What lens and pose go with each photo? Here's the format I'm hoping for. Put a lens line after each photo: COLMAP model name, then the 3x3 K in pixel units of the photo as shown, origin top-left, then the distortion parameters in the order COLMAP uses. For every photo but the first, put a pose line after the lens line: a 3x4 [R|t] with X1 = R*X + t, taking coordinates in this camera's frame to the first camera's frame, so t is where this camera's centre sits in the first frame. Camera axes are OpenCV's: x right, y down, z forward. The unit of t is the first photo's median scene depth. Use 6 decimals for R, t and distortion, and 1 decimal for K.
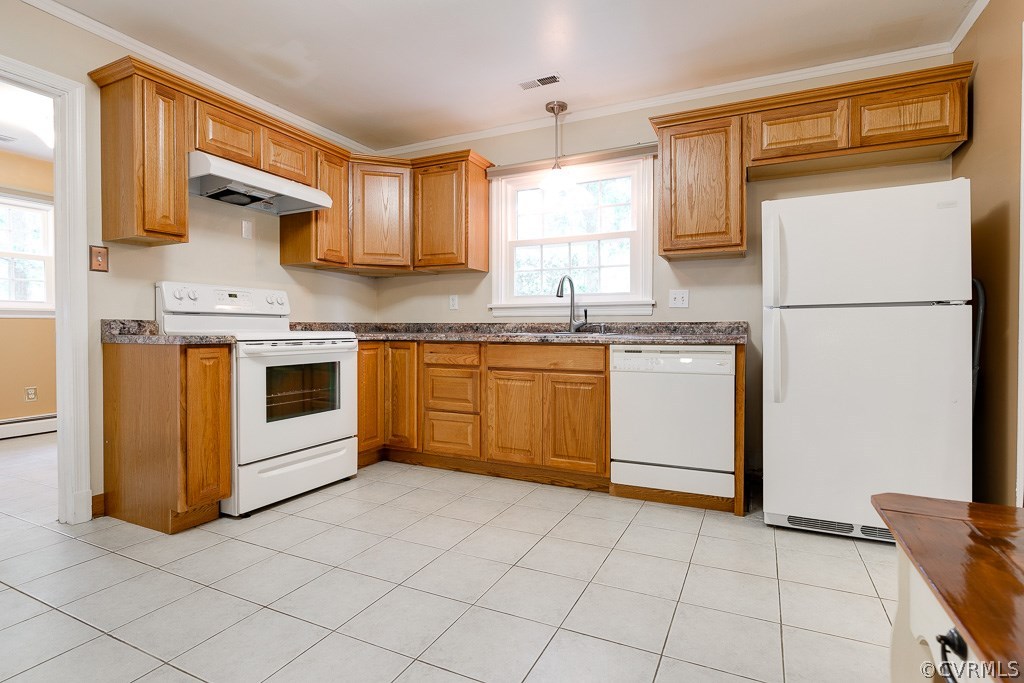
lens RADIAL K [[491.9, 0, 502.7], [0, 491.9, 341.5], [0, 0, 1]] dist [0.012685, -0.001676]
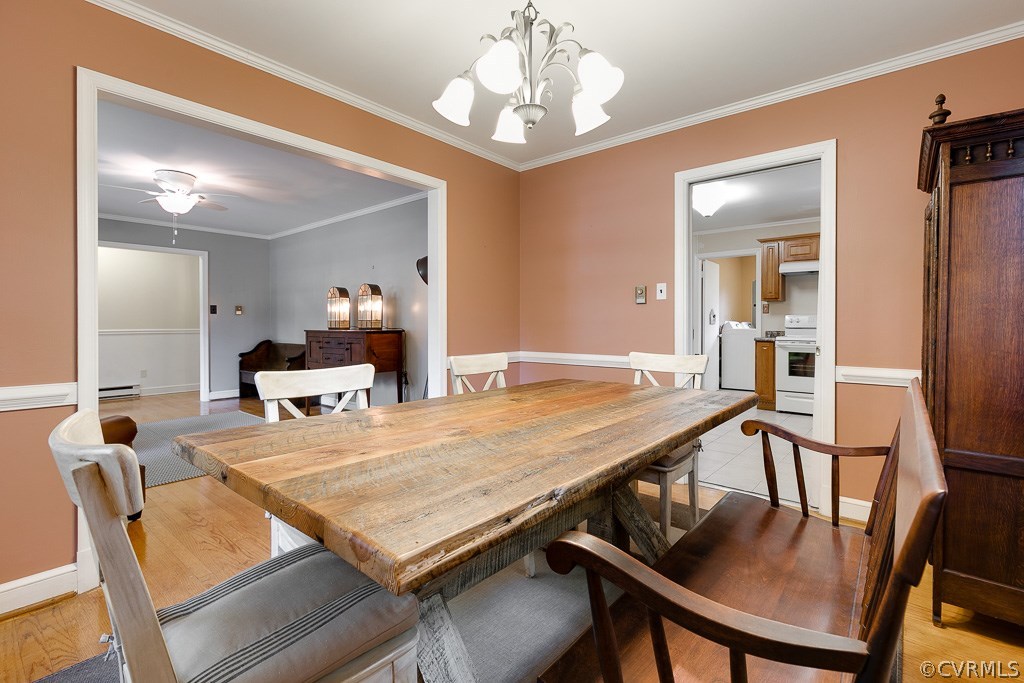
lens RADIAL K [[463.0, 0, 541.8], [0, 463.0, 324.7], [0, 0, 1]] dist [0.012907, -0.003761]
pose [[-0.175172, -0.002180, -0.984535, 1.563492], [-0.024146, 0.999706, 0.002082, -0.044396], [0.984242, 0.024137, -0.175173, 0.185657]]
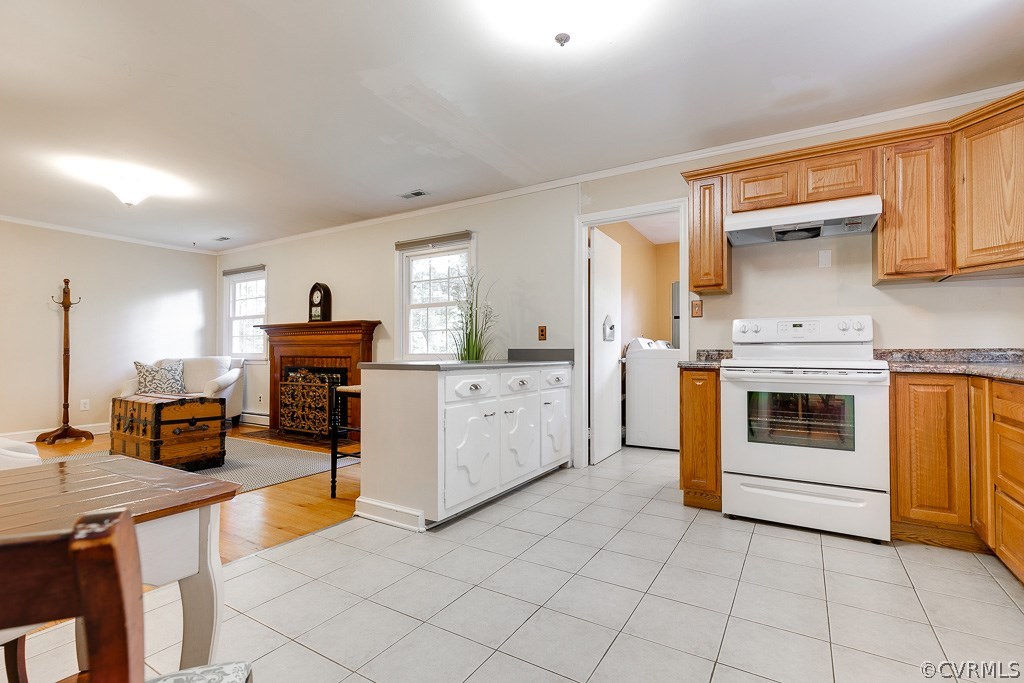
lens RADIAL K [[463.0, 0, 515.0], [0, 463.0, 344.0], [0, 0, 1]] dist [0.012907, -0.003761]
pose [[-0.075698, -0.021711, -0.996894, 0.499987], [-0.023754, 0.999518, -0.019964, -0.017637], [0.996848, 0.022169, -0.076177, 0.453247]]
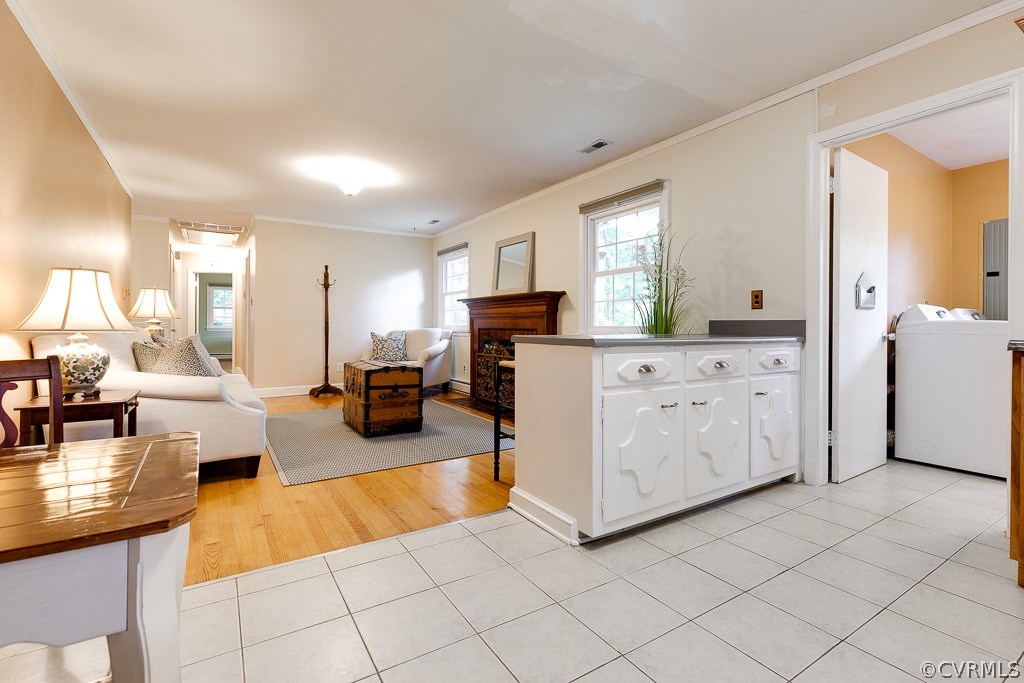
lens RADIAL K [[463.0, 0, 515.3], [0, 463.0, 325.4], [0, 0, 1]] dist [0.012907, -0.003761]
pose [[-0.502350, -0.005618, -0.864646, 0.311877], [-0.024960, 0.999656, 0.008006, -0.015914], [0.864304, 0.025603, -0.502318, 0.484924]]
